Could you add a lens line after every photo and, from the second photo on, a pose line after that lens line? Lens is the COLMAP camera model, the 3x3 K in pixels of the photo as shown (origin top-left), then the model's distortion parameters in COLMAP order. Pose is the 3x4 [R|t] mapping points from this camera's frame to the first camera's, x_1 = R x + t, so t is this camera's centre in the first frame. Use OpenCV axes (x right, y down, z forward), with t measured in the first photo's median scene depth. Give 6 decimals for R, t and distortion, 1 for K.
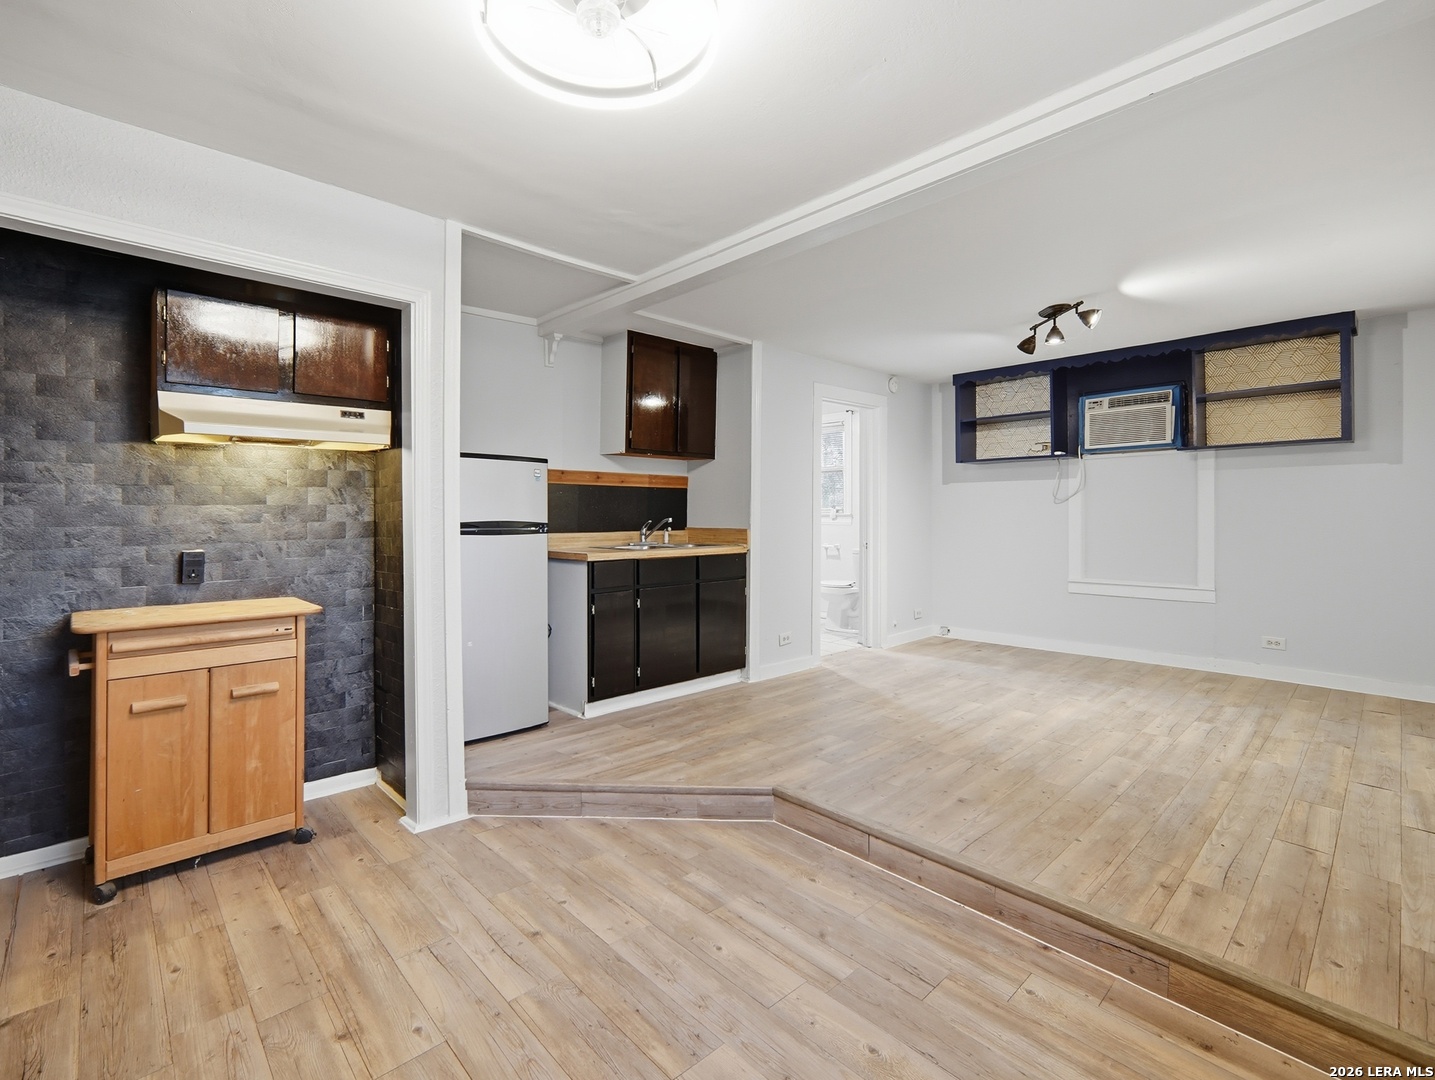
lens RADIAL K [[657.3, 0, 711.6], [0, 657.3, 512.5], [0, 0, 1]] dist [-0.009010, 0.000222]
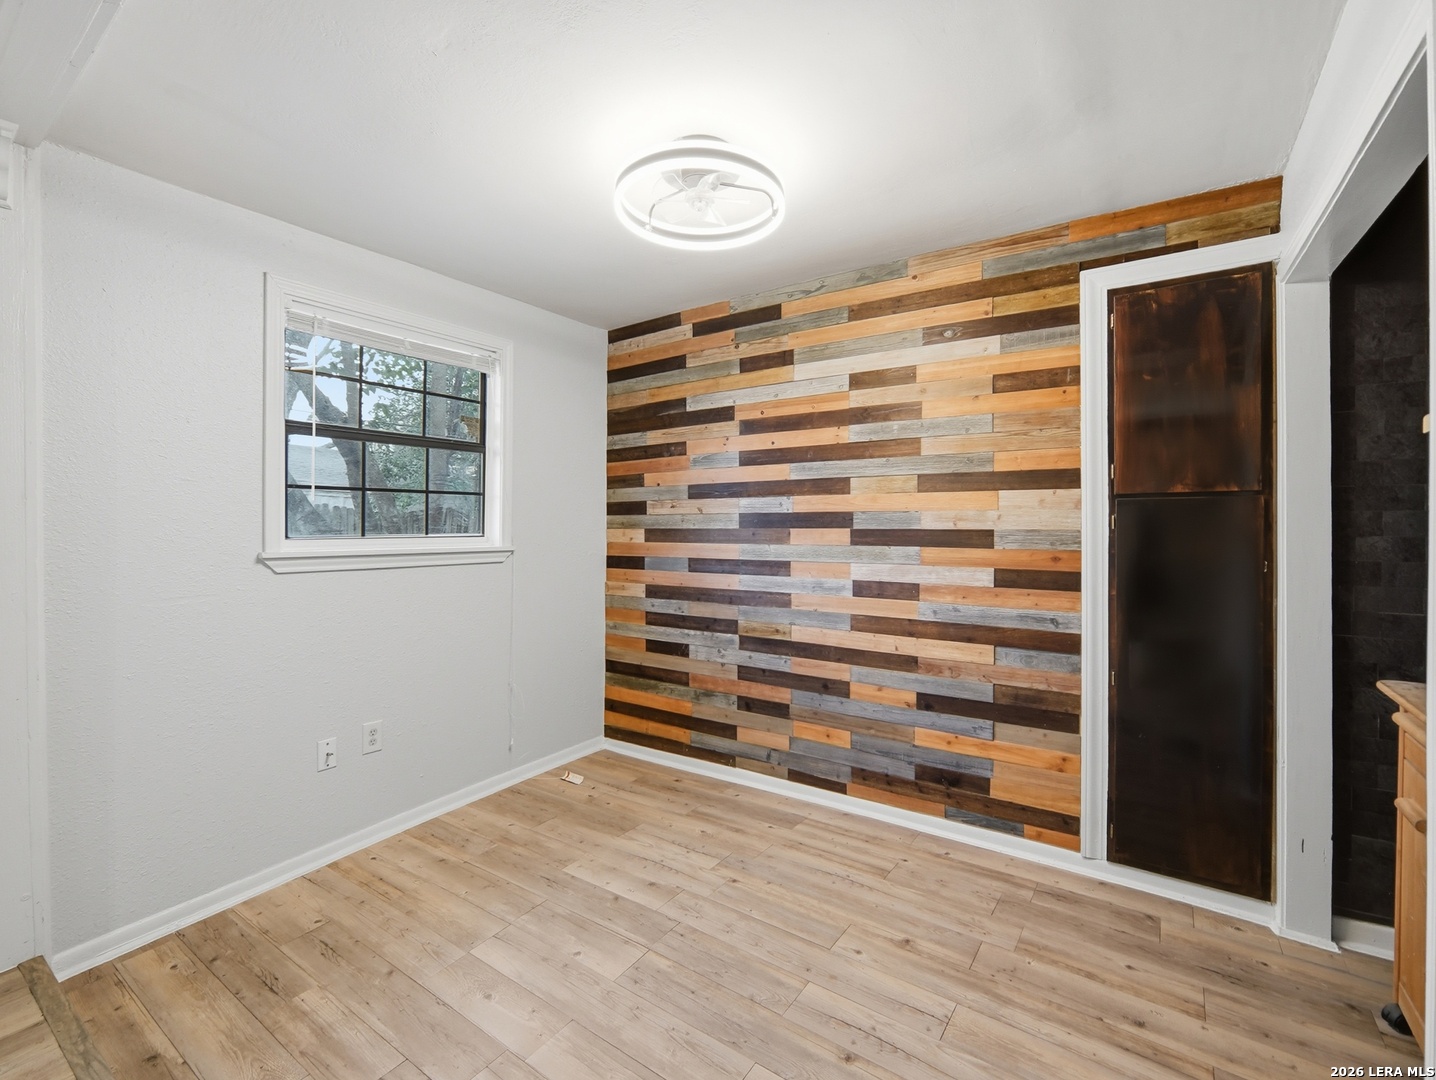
lens RADIAL K [[657.7, 0, 712.1], [0, 657.7, 530.2], [0, 0, 1]] dist [-0.009010, 0.000222]
pose [[-0.979833, 0.004959, -0.199754, 0.044454], [0.002274, 0.999904, 0.013664, -0.025557], [0.199803, 0.012934, -0.979751, 1.262903]]
